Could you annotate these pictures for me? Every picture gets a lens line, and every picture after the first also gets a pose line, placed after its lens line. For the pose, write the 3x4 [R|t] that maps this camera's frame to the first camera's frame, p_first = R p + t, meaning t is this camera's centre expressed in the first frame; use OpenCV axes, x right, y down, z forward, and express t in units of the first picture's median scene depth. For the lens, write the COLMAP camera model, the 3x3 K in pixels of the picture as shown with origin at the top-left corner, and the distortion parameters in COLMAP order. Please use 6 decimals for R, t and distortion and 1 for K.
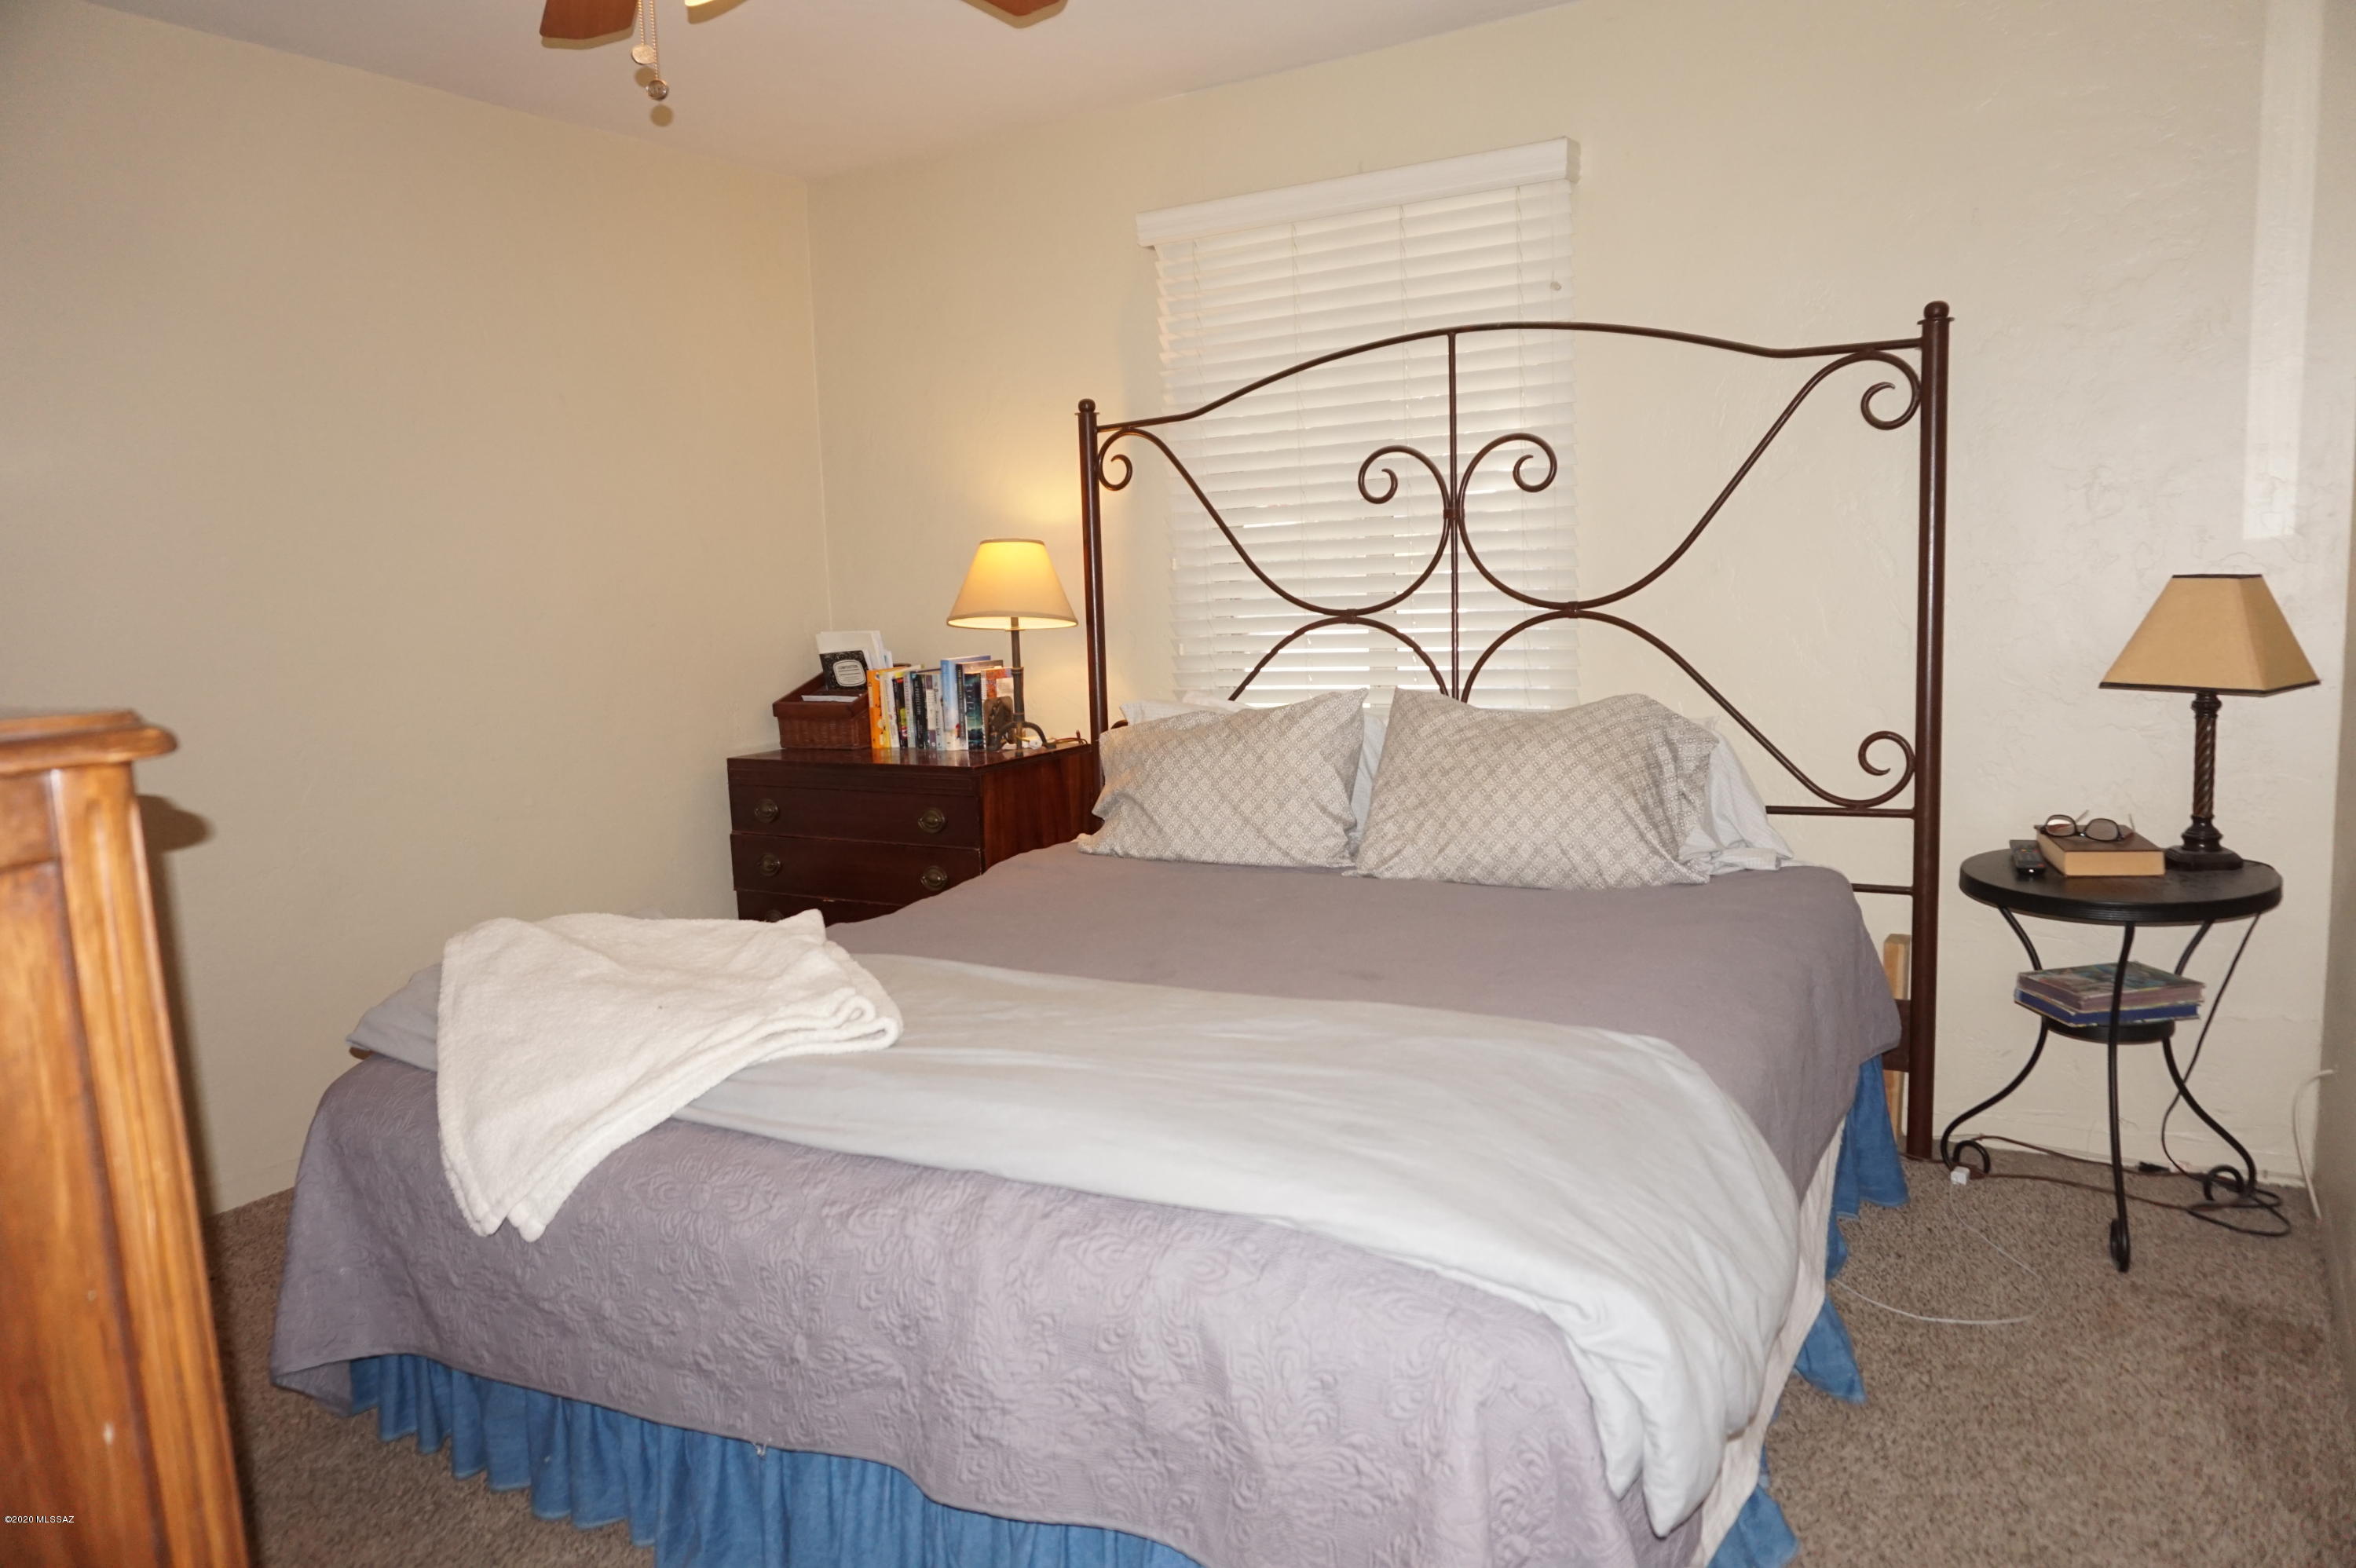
lens RADIAL K [[1598.2, 0, 1189.3], [0, 1598.2, 795.5], [0, 0, 1]] dist [-0.043022, 0.033229]
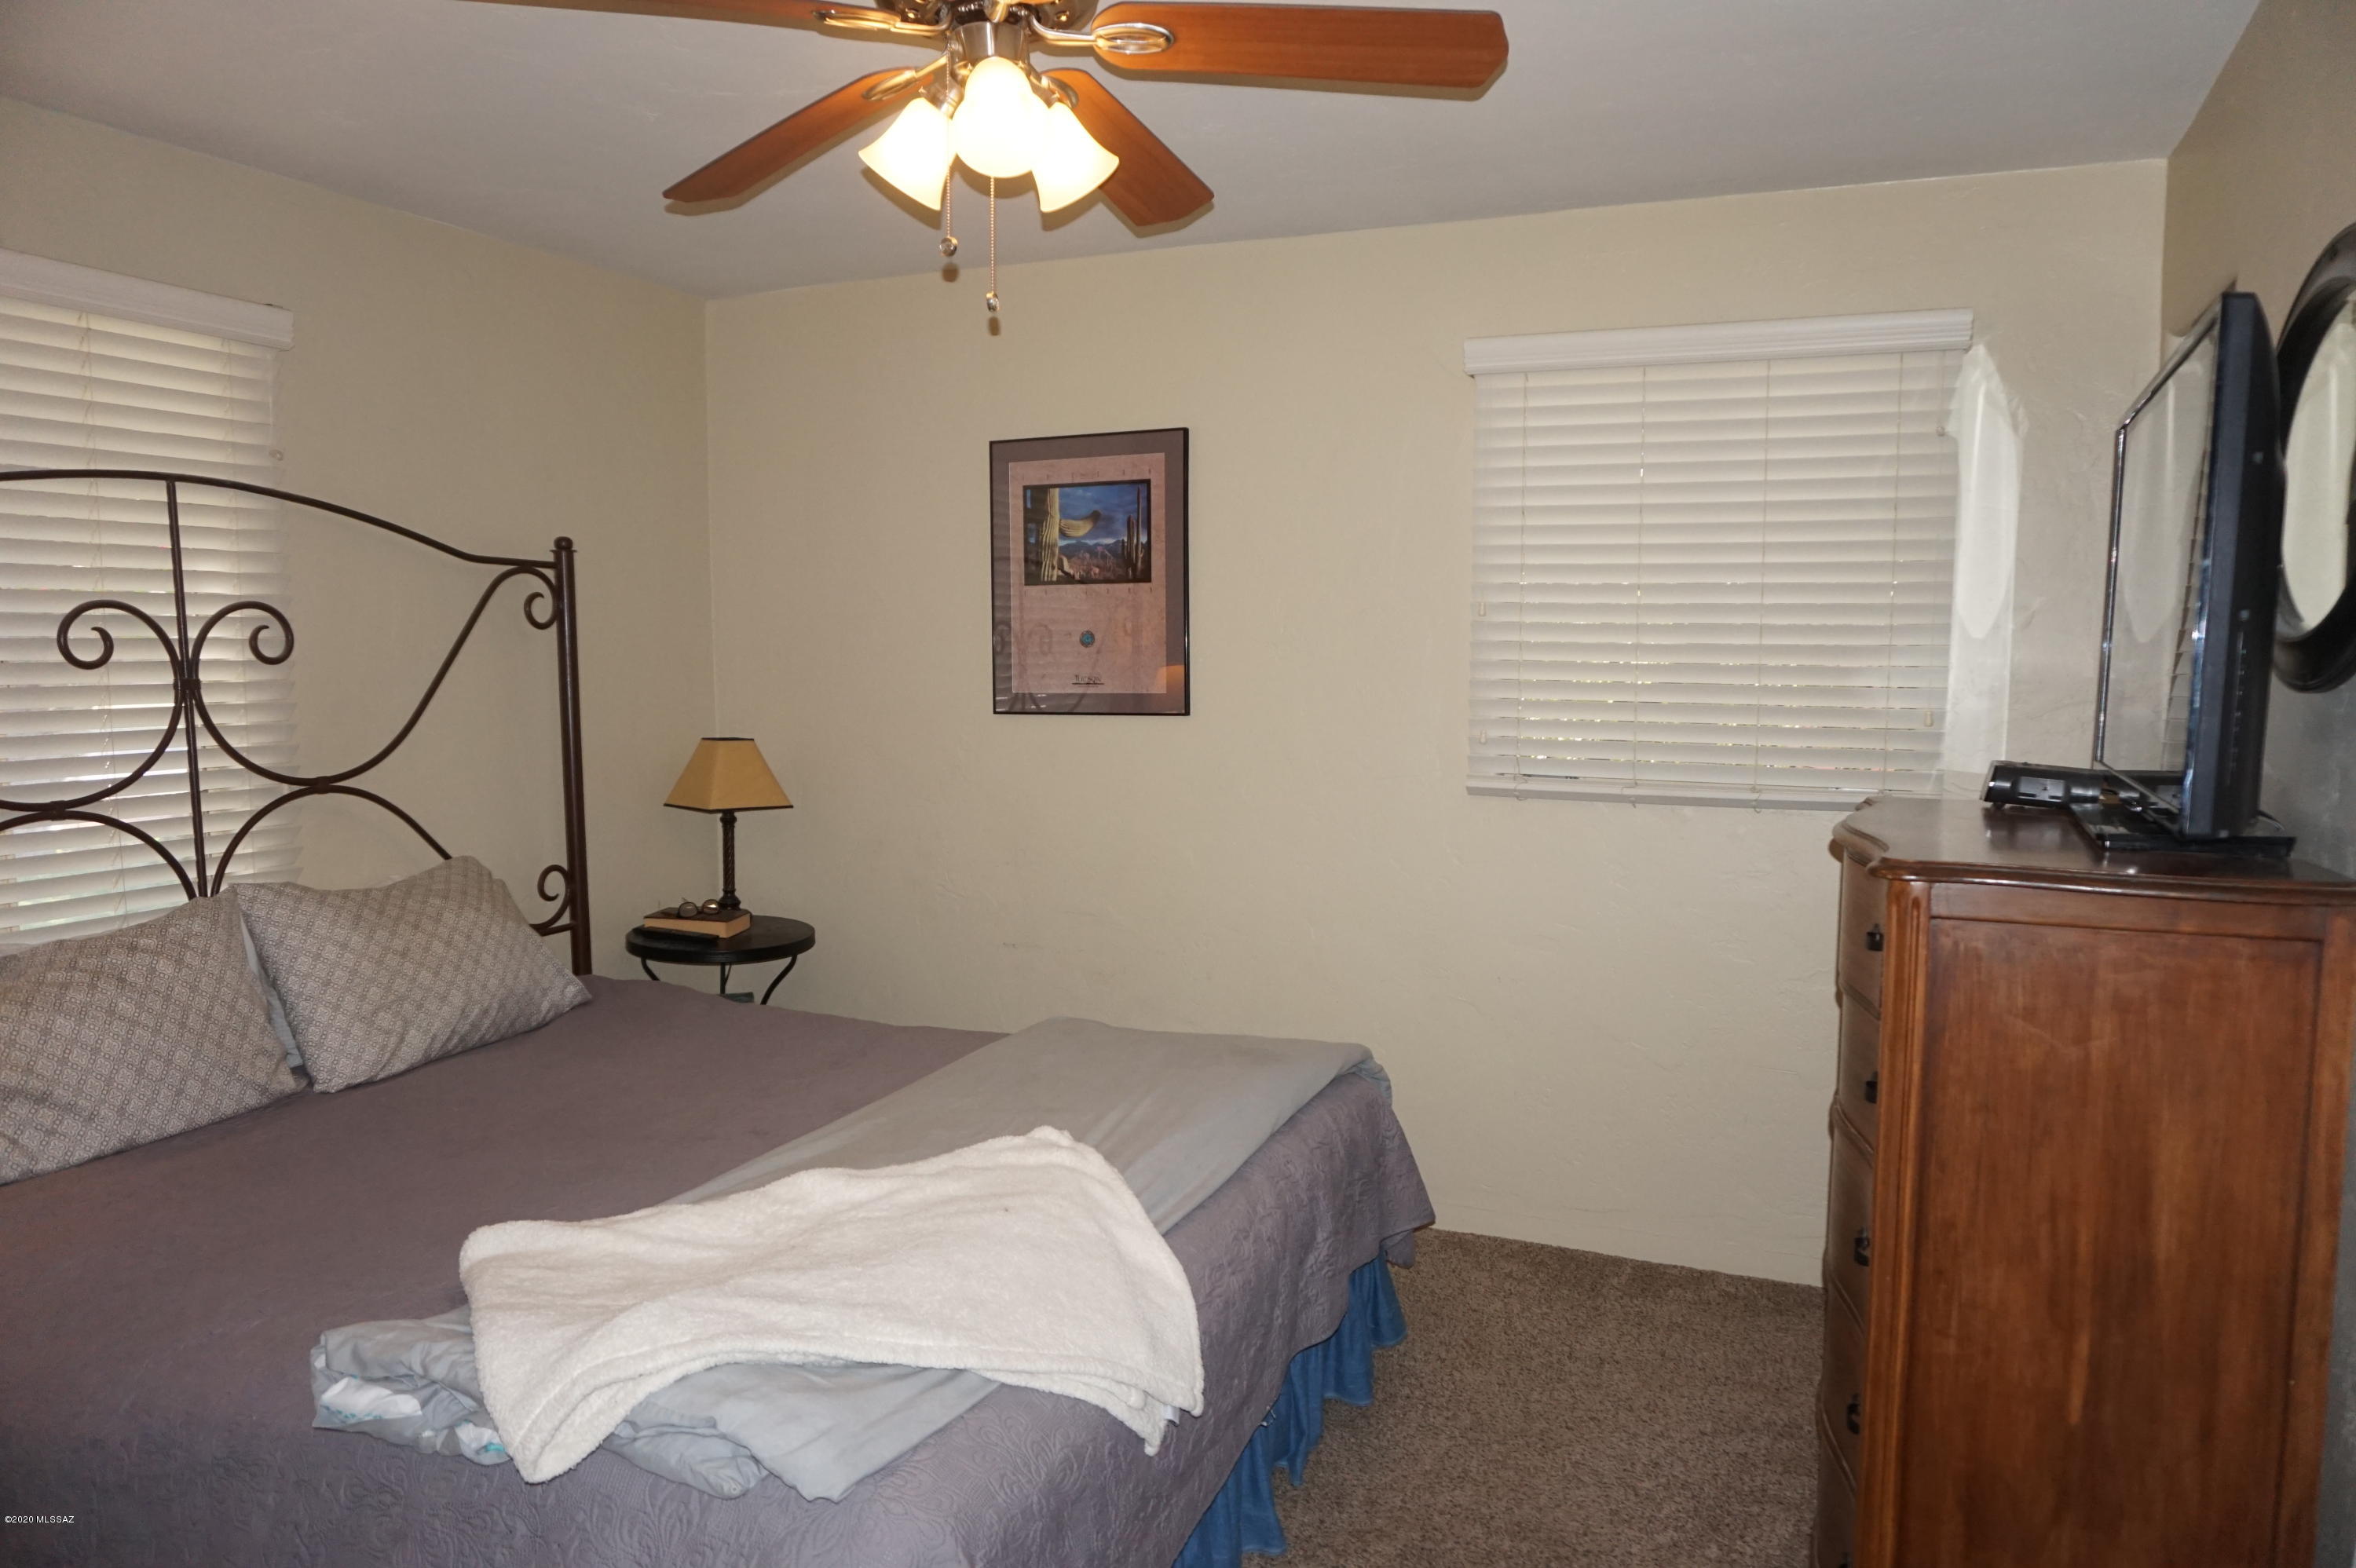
lens RADIAL K [[1598.2, 0, 1191.9], [0, 1598.2, 793.4], [0, 0, 1]] dist [-0.043022, 0.033229]
pose [[-0.144833, -0.054803, 0.987937, -0.773783], [0.131767, 0.988503, 0.074152, -0.107746], [-0.980643, 0.140917, -0.135946, 0.580882]]
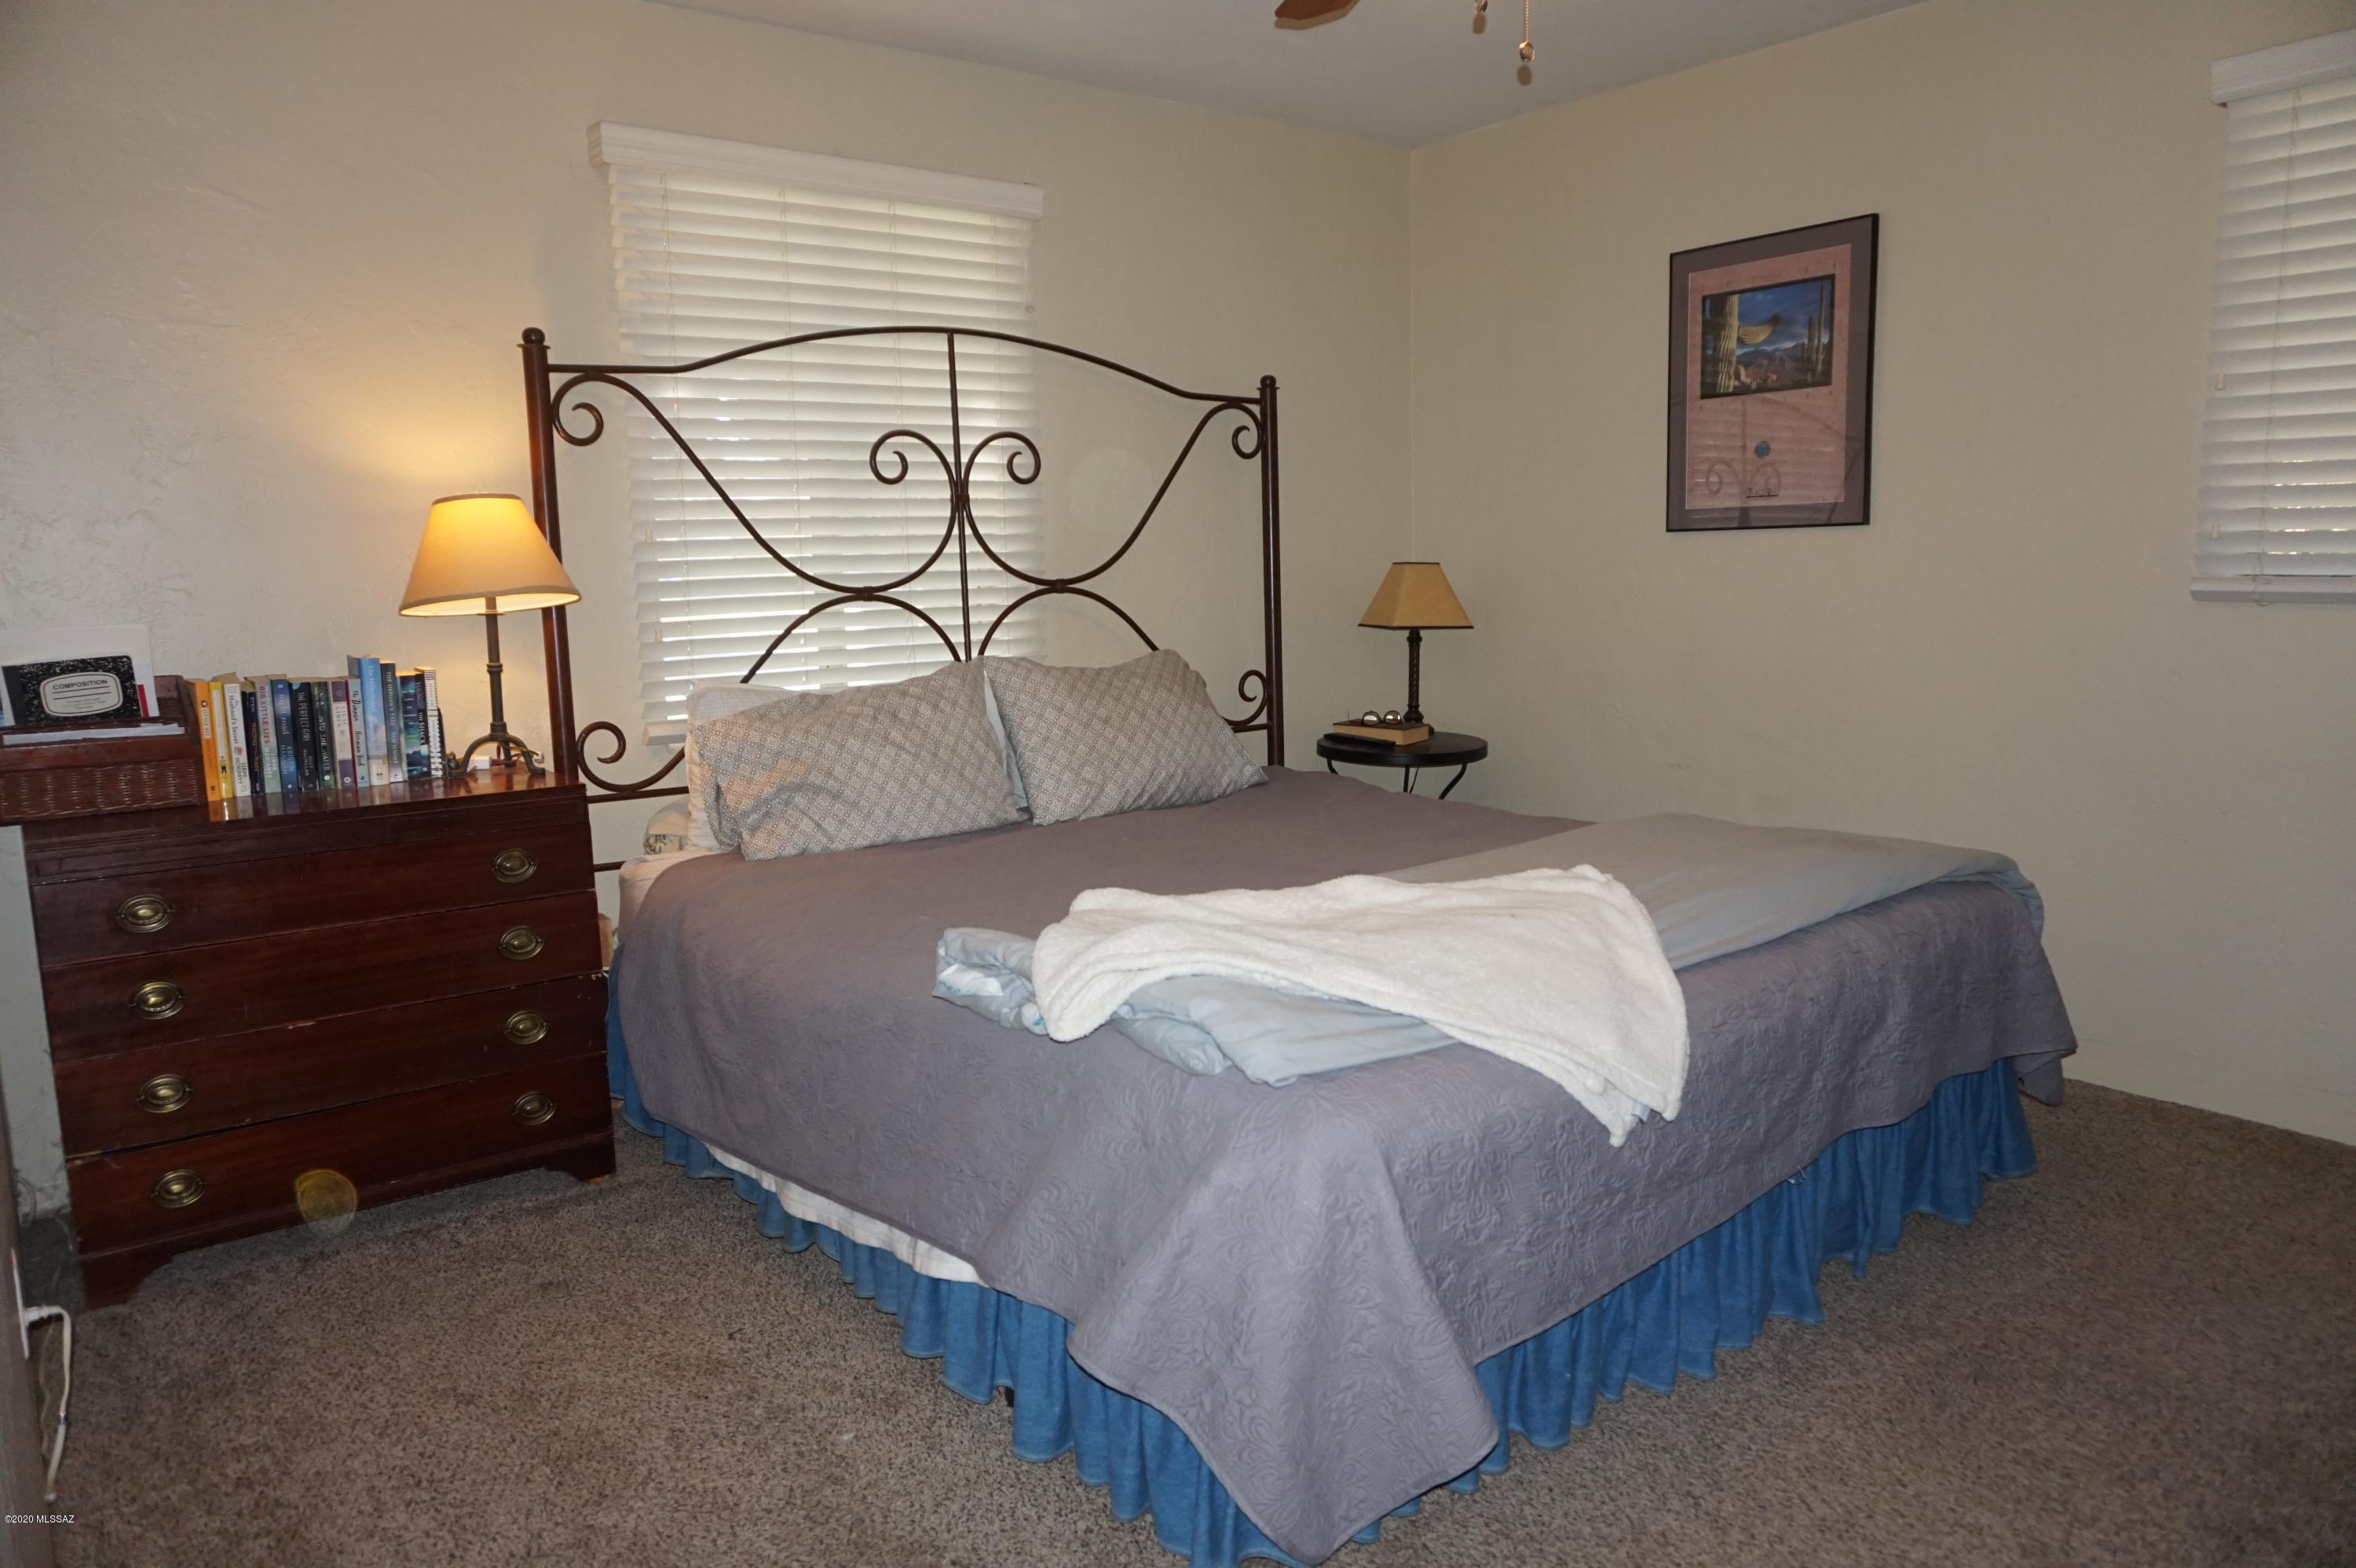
lens RADIAL K [[1598.2, 0, 1192.9], [0, 1598.2, 791.5], [0, 0, 1]] dist [-0.043022, 0.033229]
pose [[0.345051, -0.107556, 0.932401, -0.816930], [0.129115, 0.989407, 0.066351, -0.029558], [-0.929661, 0.097492, 0.355283, 0.480150]]
